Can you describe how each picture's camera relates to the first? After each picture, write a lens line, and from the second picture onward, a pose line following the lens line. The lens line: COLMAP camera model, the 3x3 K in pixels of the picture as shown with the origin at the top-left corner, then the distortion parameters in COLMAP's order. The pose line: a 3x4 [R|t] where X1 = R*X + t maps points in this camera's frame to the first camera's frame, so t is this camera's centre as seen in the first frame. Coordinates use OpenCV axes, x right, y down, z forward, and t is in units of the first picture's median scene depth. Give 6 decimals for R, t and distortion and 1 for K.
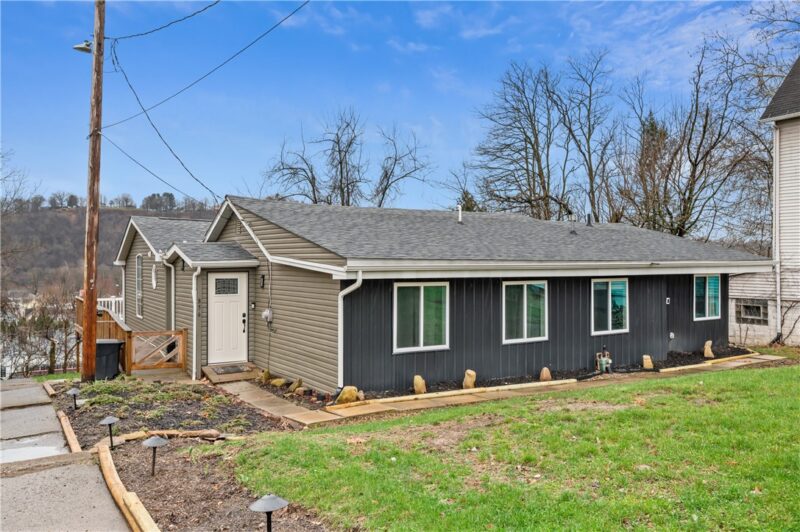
lens RADIAL K [[635.8, 0, 398.5], [0, 635.8, 246.0], [0, 0, 1]] dist [0.001777, -0.005464]
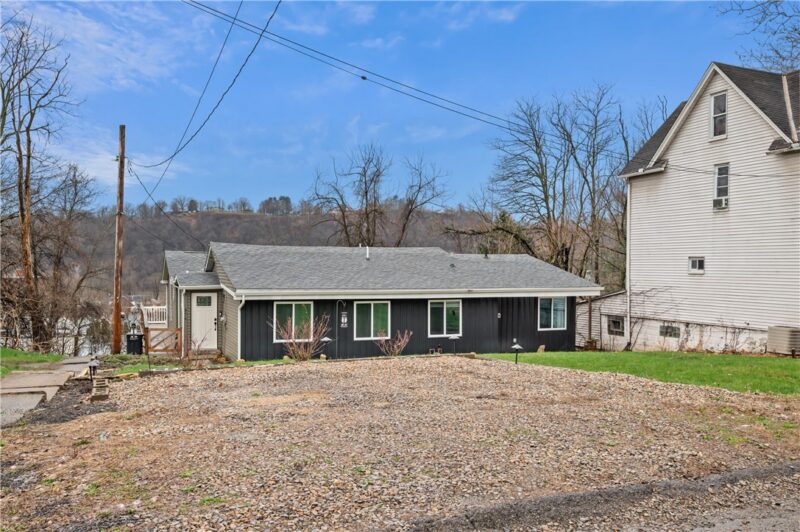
lens RADIAL K [[687.8, 0, 400.1], [0, 687.8, 263.9], [0, 0, 1]] dist [-0.001190, -0.000854]
pose [[0.983548, 0.005064, -0.180576, 0.395135], [-0.001759, 0.999828, 0.018458, -0.047295], [0.180639, -0.017837, 0.983388, -0.456821]]
